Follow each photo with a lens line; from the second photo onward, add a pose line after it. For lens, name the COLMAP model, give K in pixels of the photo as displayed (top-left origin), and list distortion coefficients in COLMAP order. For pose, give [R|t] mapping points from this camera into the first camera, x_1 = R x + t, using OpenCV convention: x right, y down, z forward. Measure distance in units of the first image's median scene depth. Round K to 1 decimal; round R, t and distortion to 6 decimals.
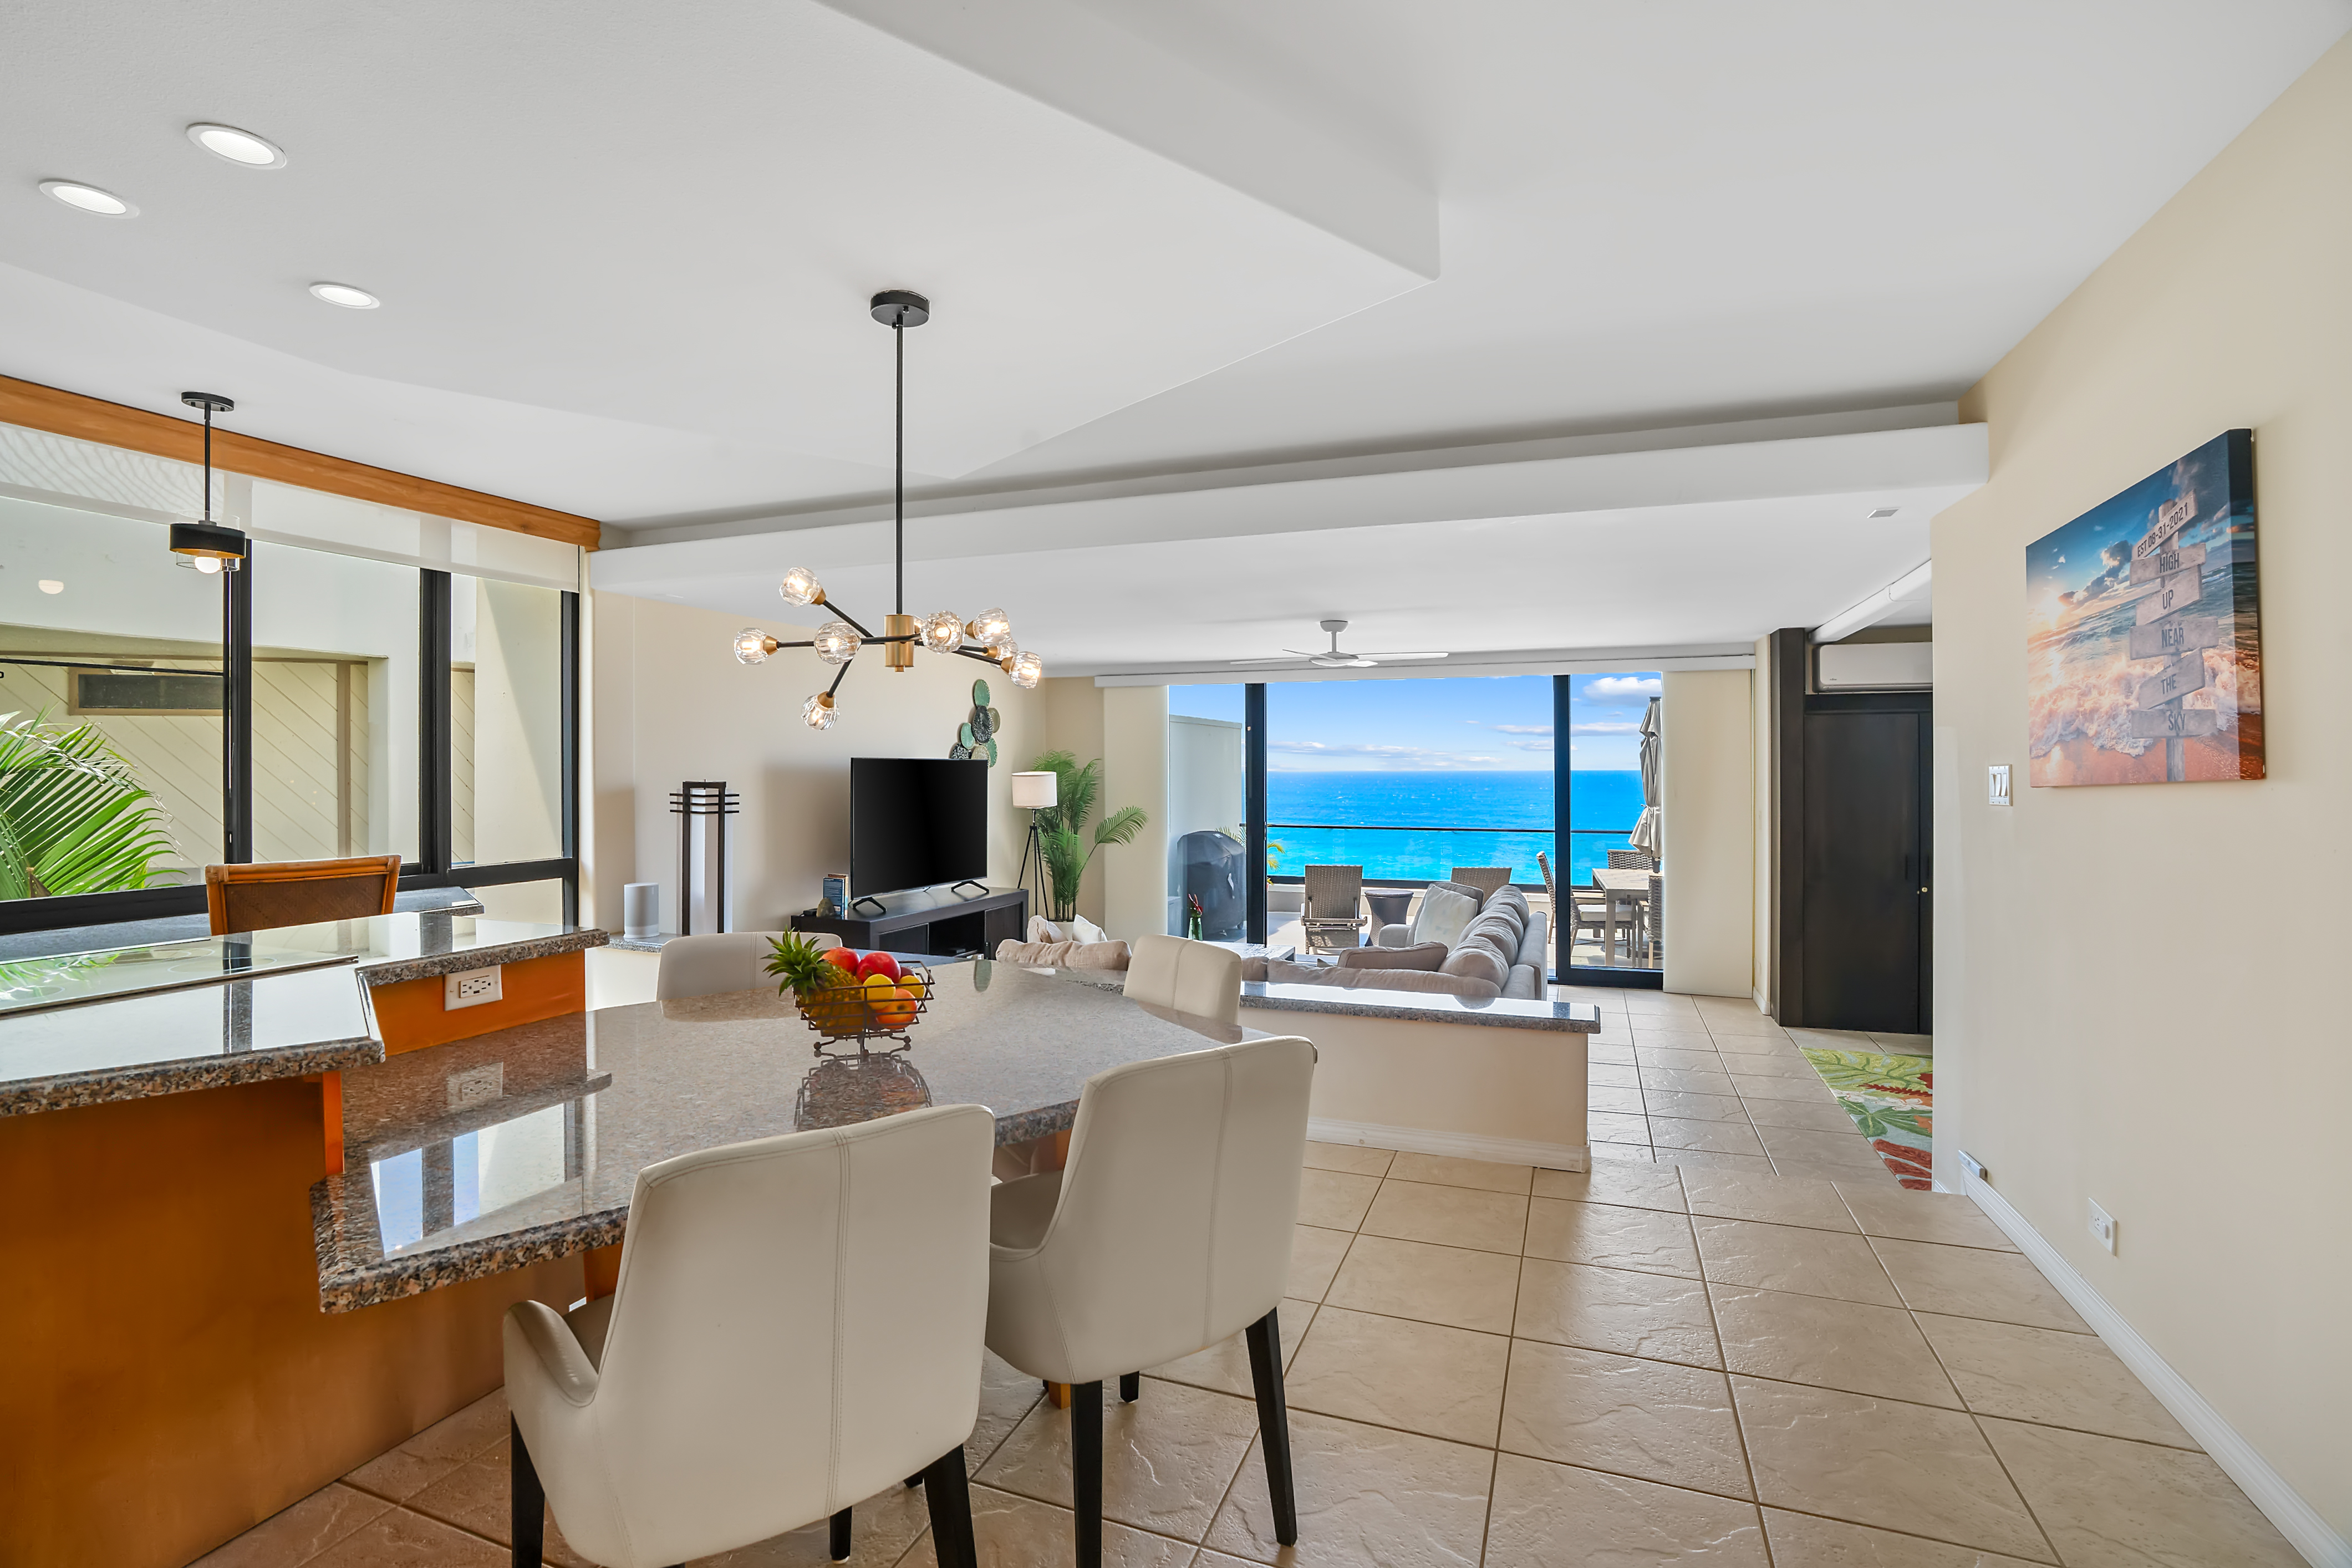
lens RADIAL K [[1082.0, 0, 1173.2], [0, 1082.0, 769.0], [0, 0, 1]] dist [-0.080127, 0.023565]
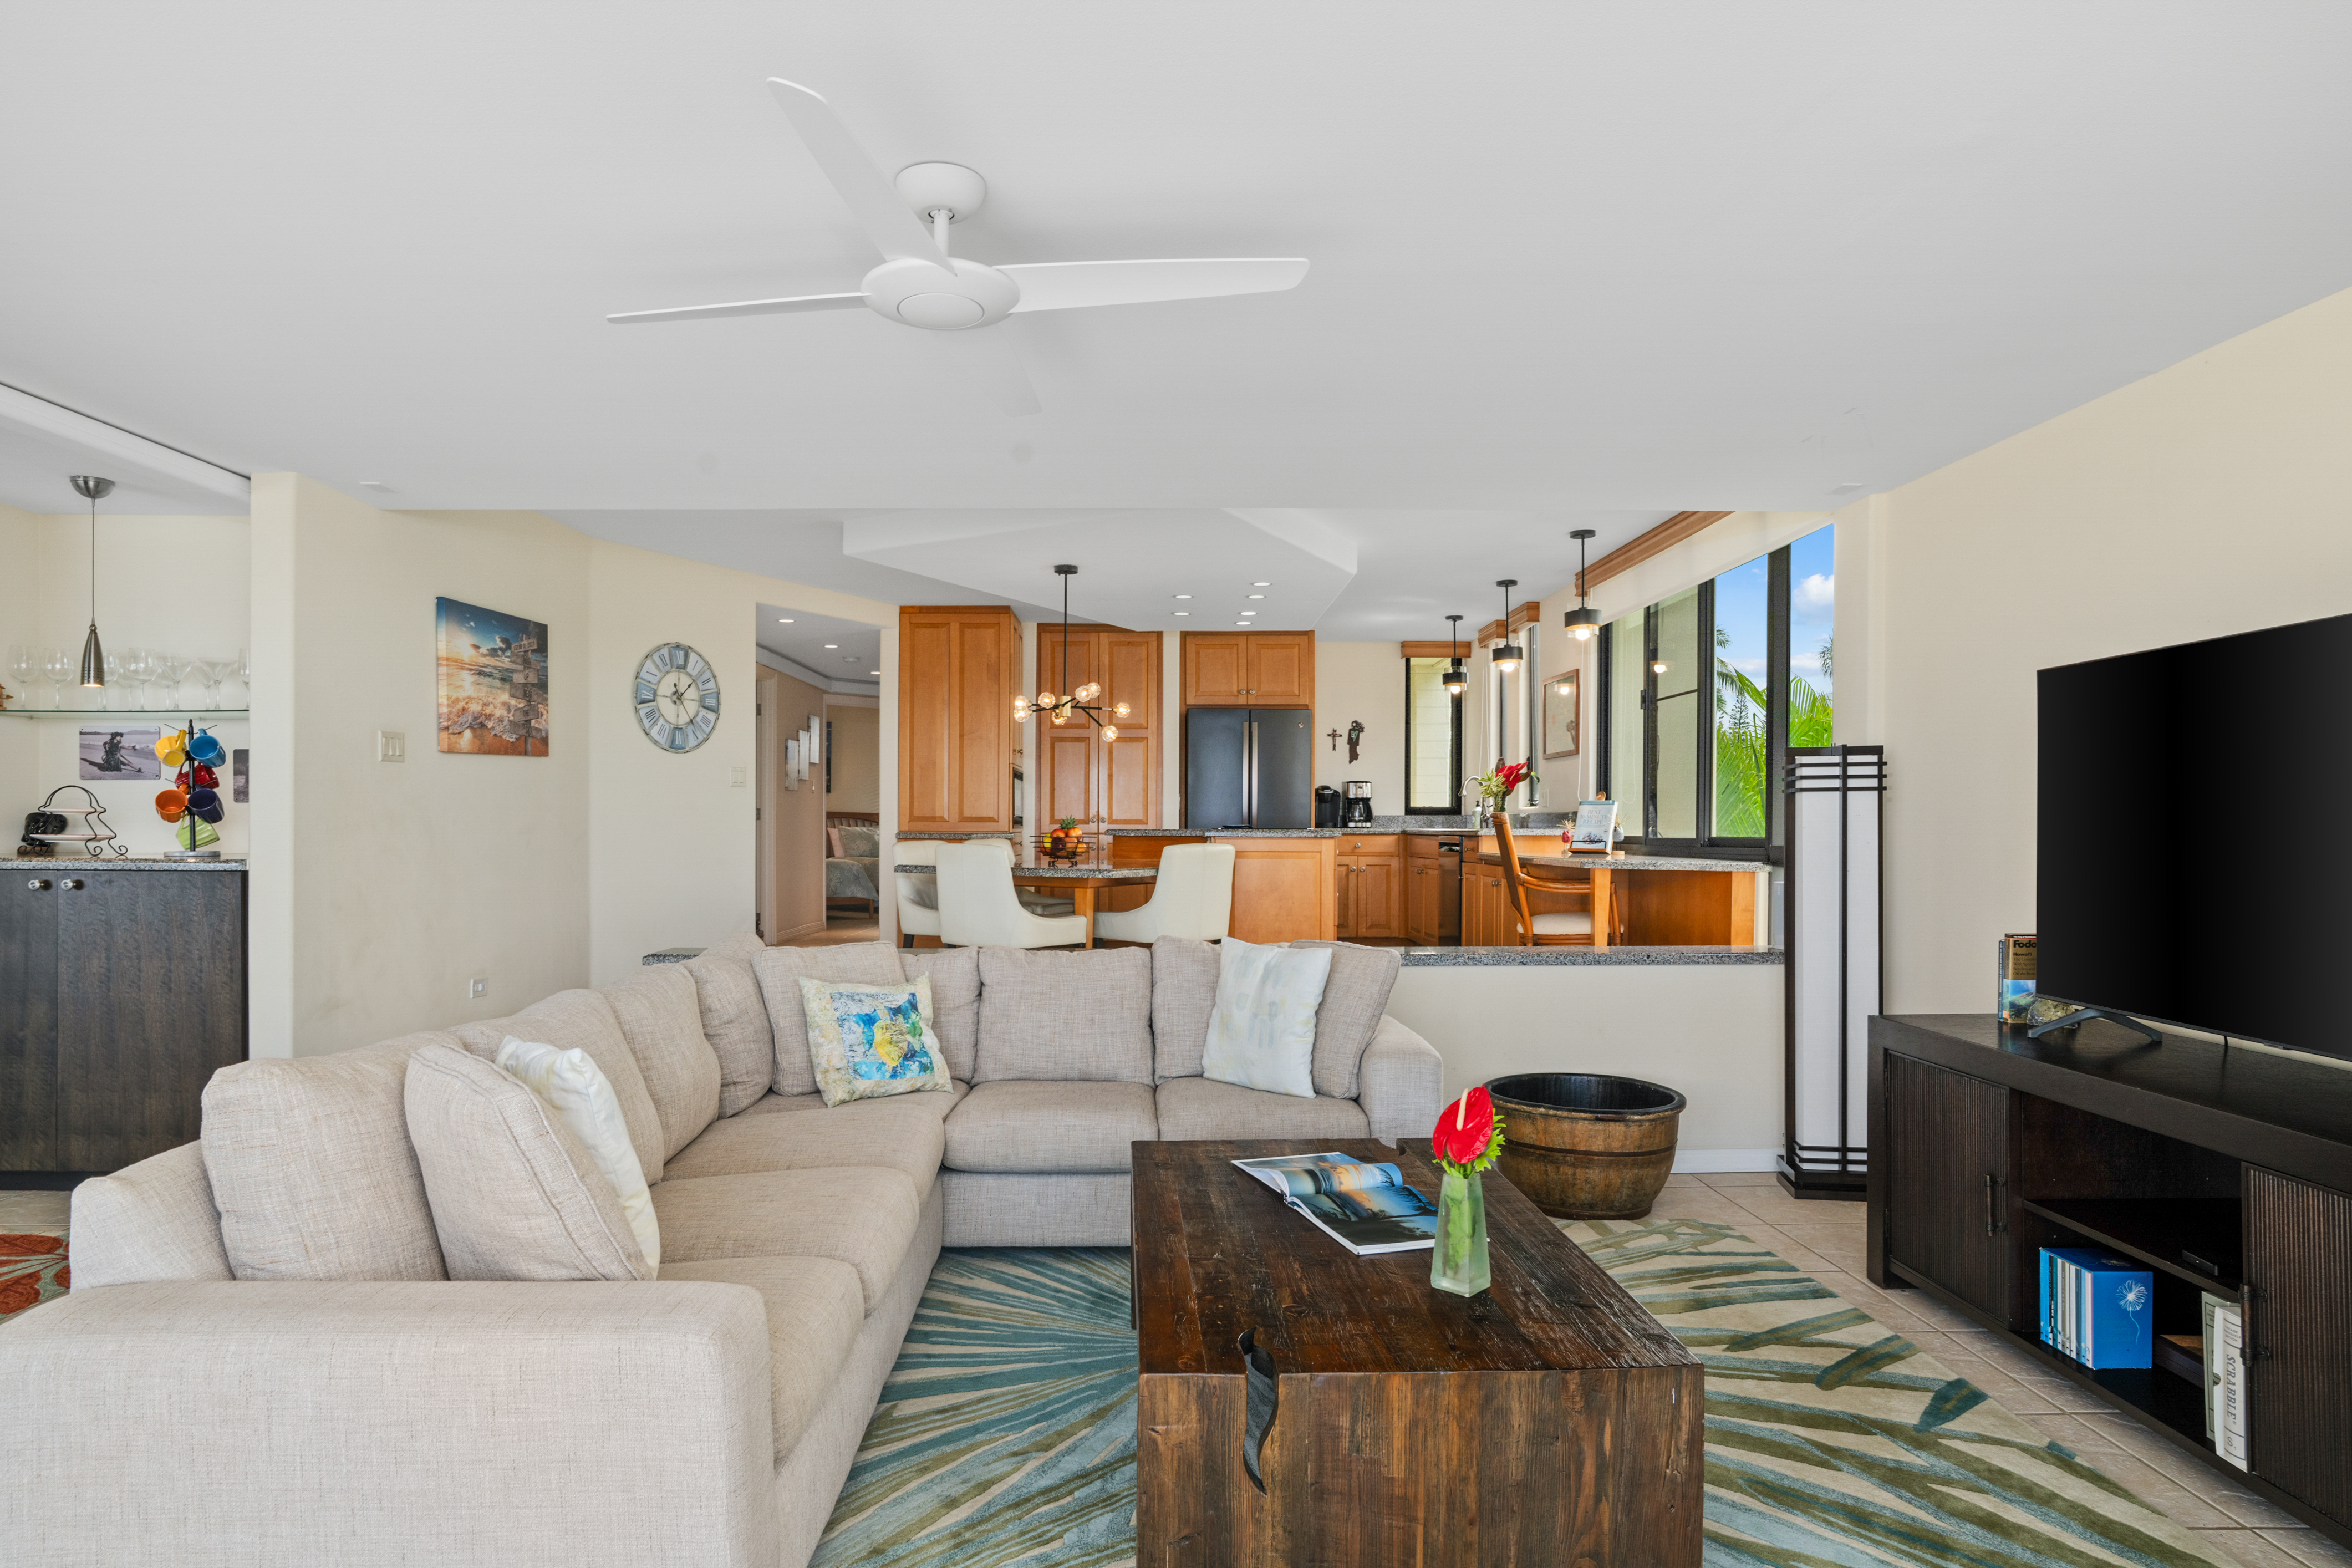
lens RADIAL K [[1308.9, 0, 1166.5], [0, 1308.9, 829.2], [0, 0, 1]] dist [0.000768, 0.000648]
pose [[-0.928180, 0.000360, -0.372131, 0.462920], [-0.000923, 0.999994, 0.003270, 0.107481], [0.372130, 0.003379, -0.928175, 2.732280]]
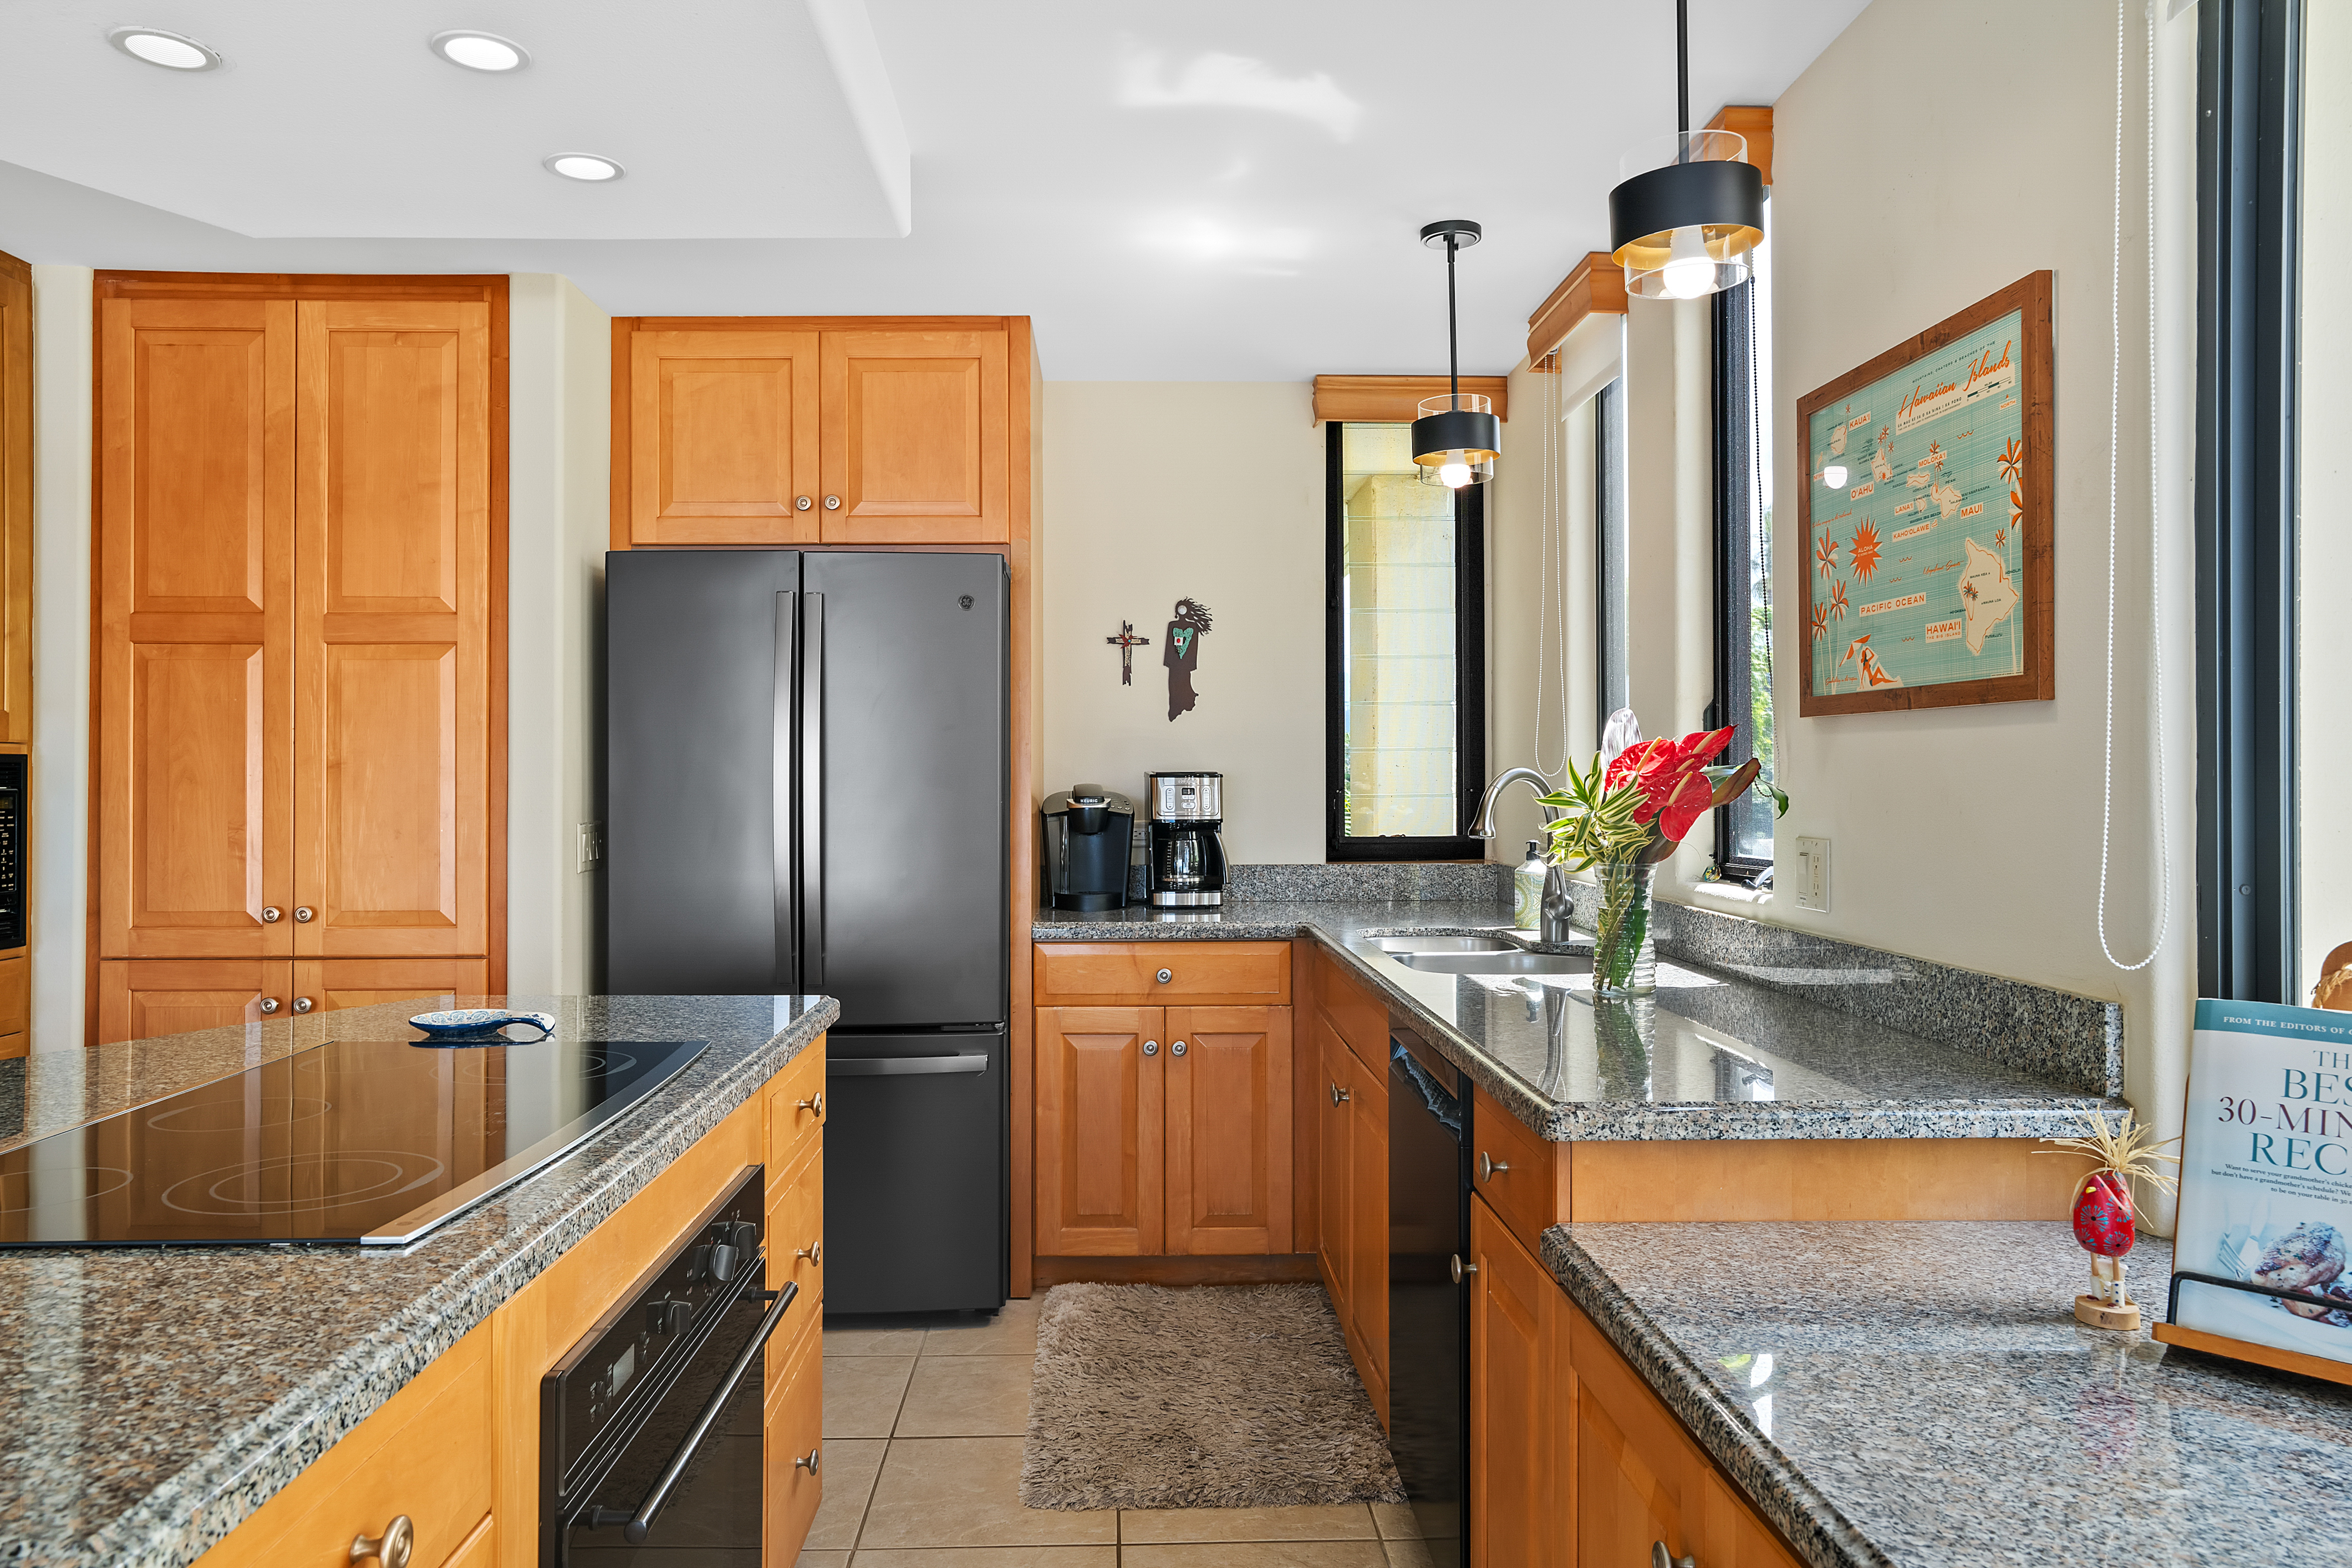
lens RADIAL K [[1595.3, 0, 1161.9], [0, 1595.3, 762.6], [0, 0, 1]] dist [-0.035824, 0.052346]
pose [[-0.922888, -0.001146, -0.385068, -0.667914], [0.001215, 0.999982, -0.005888, -0.004151], [0.385068, -0.005902, -0.922869, 1.112449]]
